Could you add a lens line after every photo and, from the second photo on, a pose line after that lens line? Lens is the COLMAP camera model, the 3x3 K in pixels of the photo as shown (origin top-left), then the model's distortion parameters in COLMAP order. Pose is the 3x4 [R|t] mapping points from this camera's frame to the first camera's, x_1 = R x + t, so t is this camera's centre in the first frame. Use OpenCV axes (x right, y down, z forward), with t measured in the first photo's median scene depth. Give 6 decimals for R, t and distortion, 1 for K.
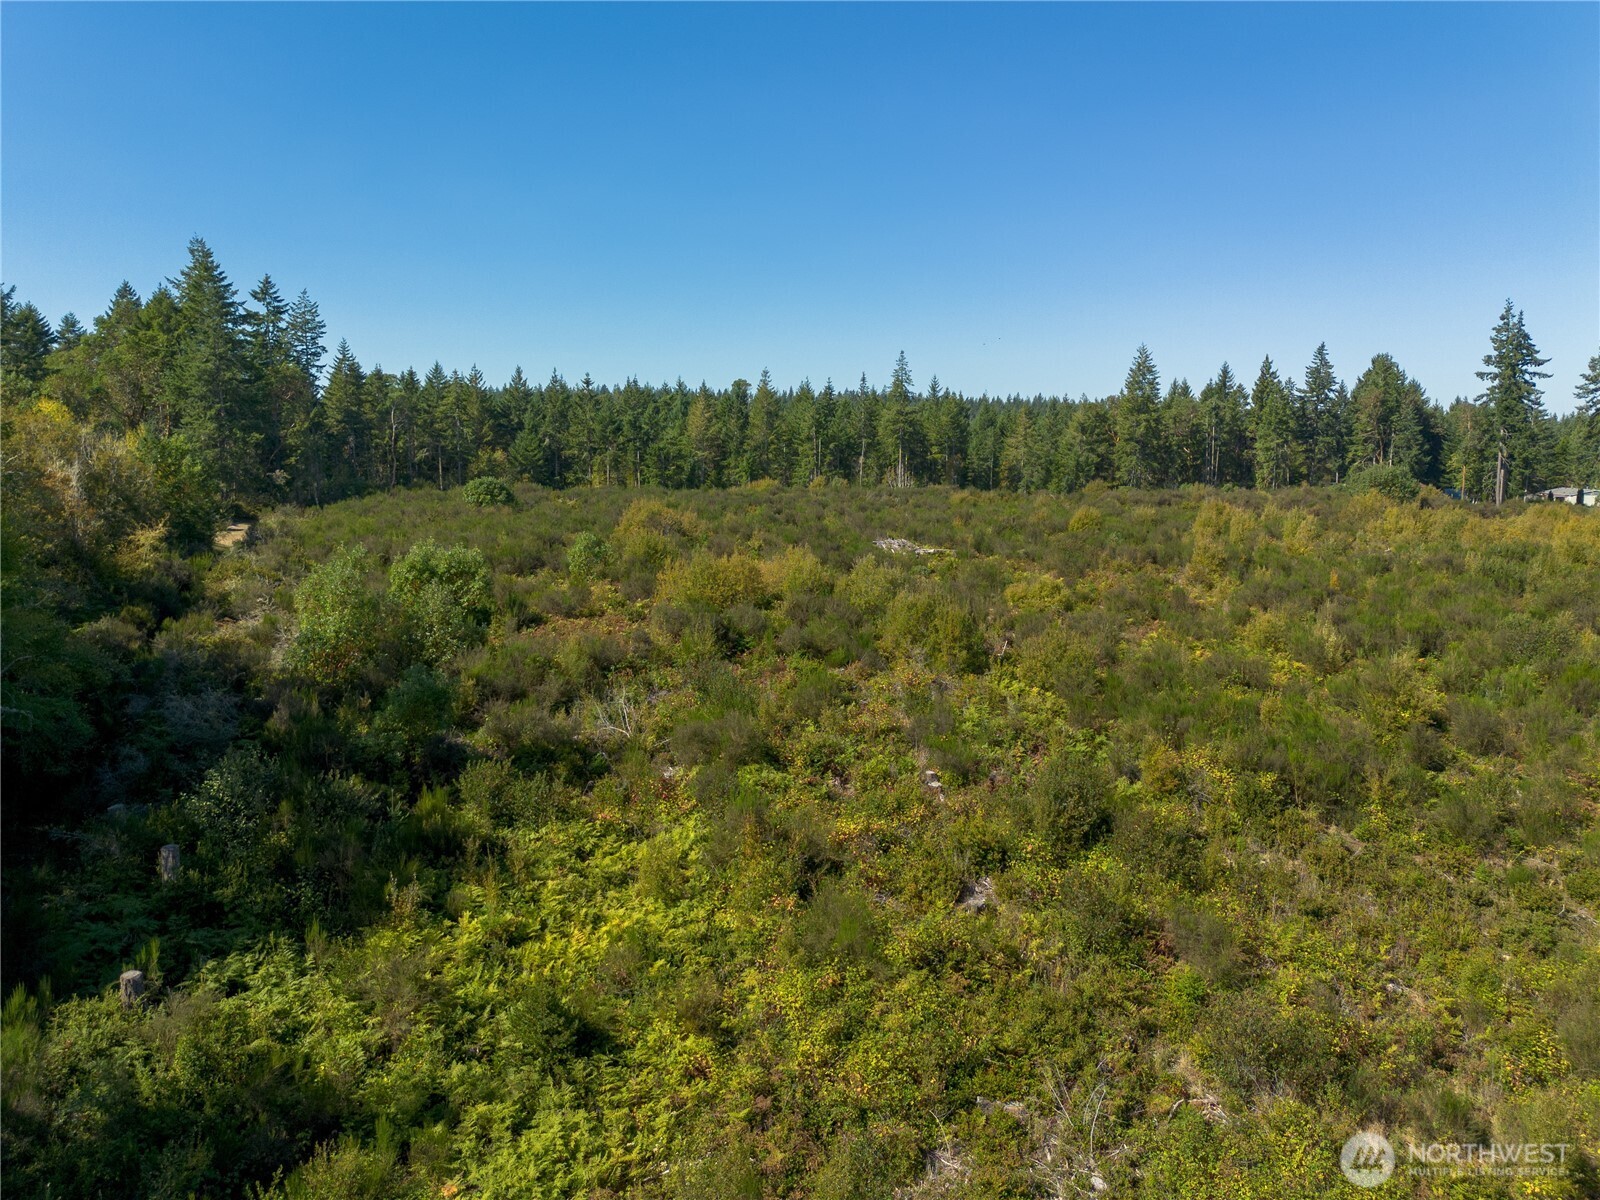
lens RADIAL K [[1131.1, 0, 800.0], [0, 1131.1, 600.0], [0, 0, 1]] dist [0.062394, -0.056336]
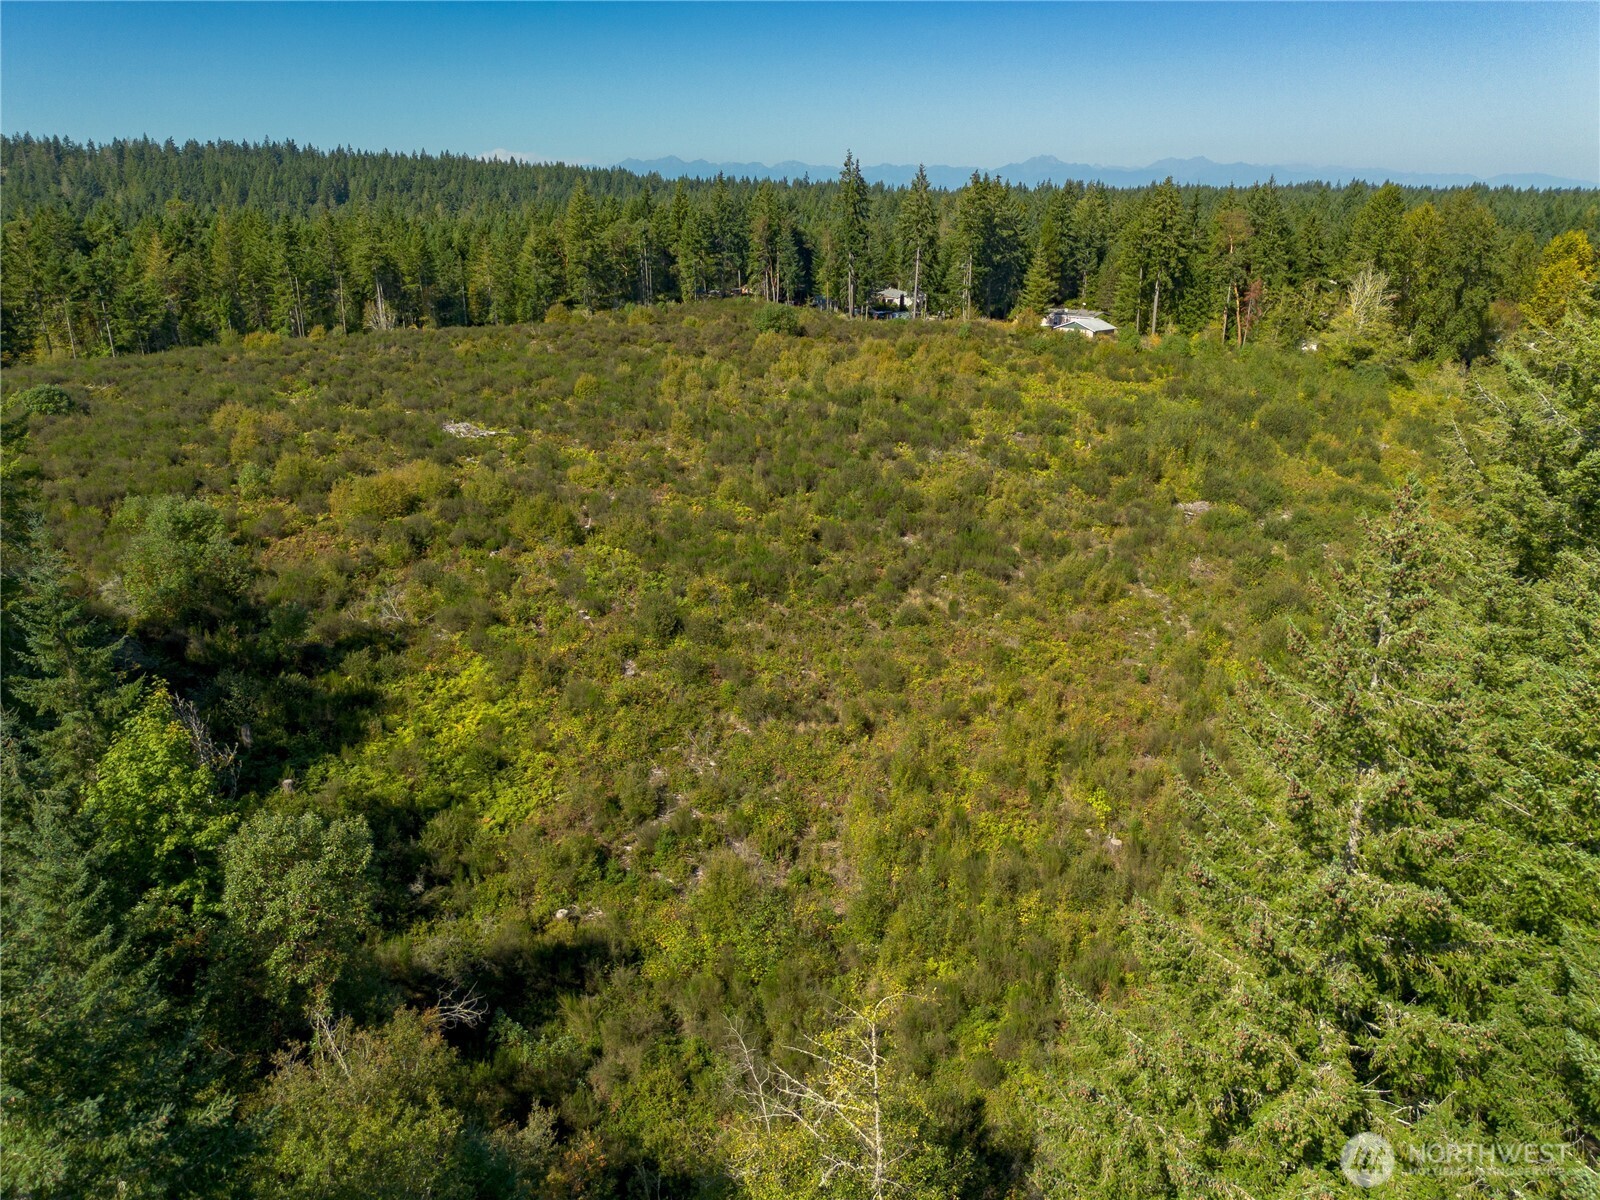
lens RADIAL K [[1123.9, 0, 802.1], [0, 1123.9, 592.3], [0, 0, 1]] dist [0.131006, -0.227494]
pose [[0.879166, -0.162377, 0.447996, -0.337790], [0.067267, 0.973027, 0.220666, -0.226082], [-0.471744, -0.163866, 0.866375, -0.662549]]
